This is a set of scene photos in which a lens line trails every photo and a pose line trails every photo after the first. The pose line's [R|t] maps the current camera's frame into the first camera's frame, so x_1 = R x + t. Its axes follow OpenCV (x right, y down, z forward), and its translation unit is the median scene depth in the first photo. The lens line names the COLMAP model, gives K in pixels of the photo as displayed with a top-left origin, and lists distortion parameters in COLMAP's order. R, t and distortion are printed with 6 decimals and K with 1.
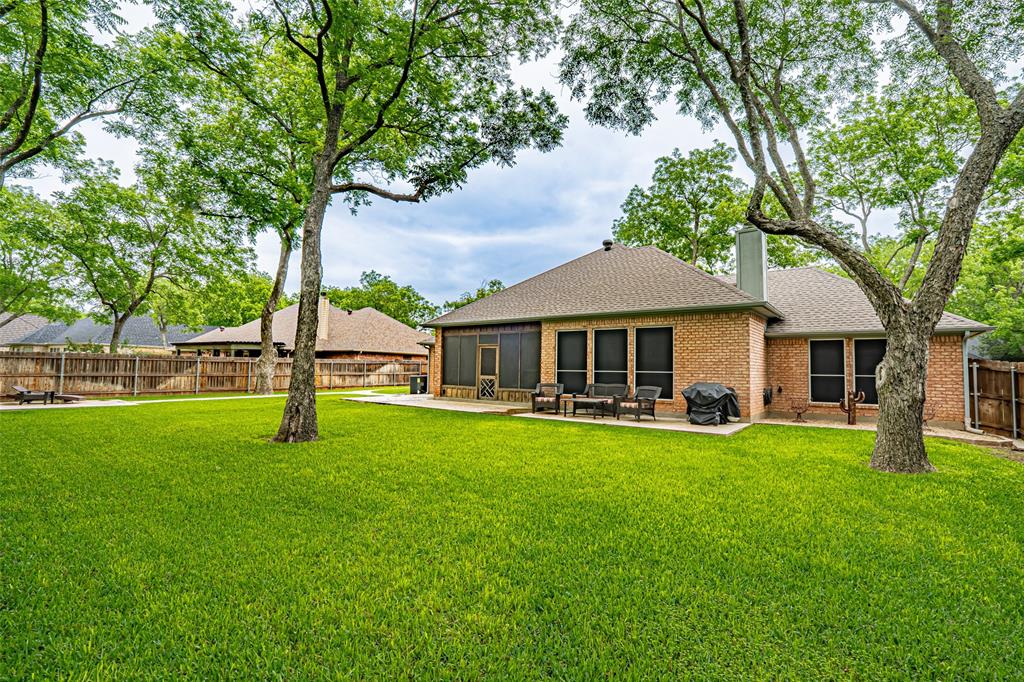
lens RADIAL K [[457.7, 0, 511.0], [0, 457.7, 340.4], [0, 0, 1]] dist [-0.003183, -0.000056]
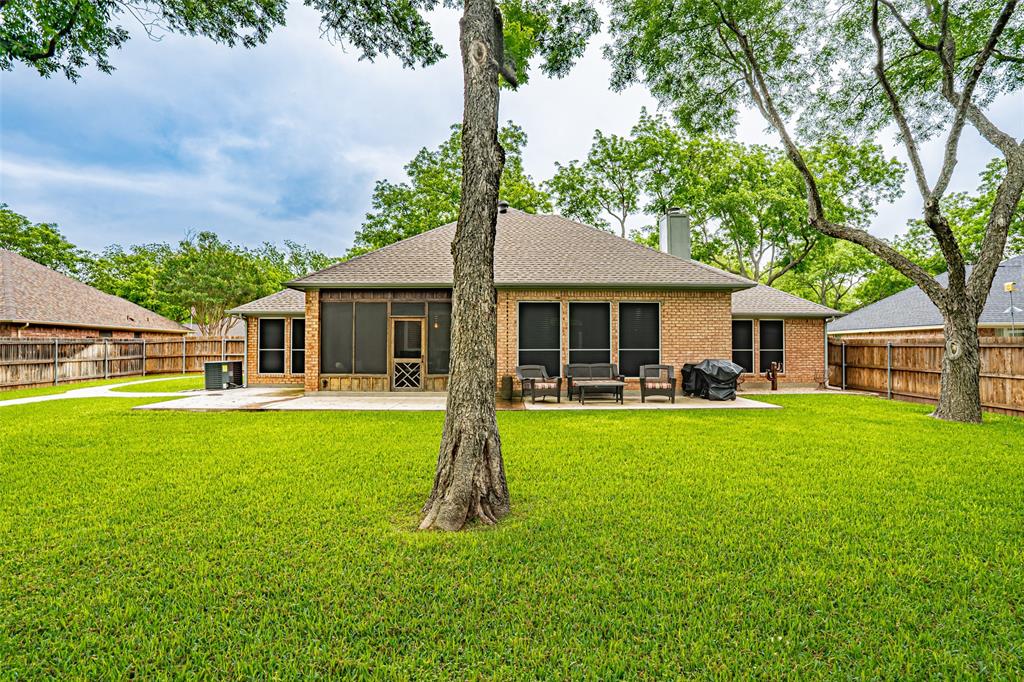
lens RADIAL K [[468.6, 0, 515.4], [0, 468.6, 343.9], [0, 0, 1]] dist [-0.014587, 0.000328]
pose [[0.798697, -0.008967, 0.601666, -0.368103], [-0.024835, 0.998546, 0.047850, 0.013446], [-0.601221, -0.053160, 0.797313, 0.297963]]
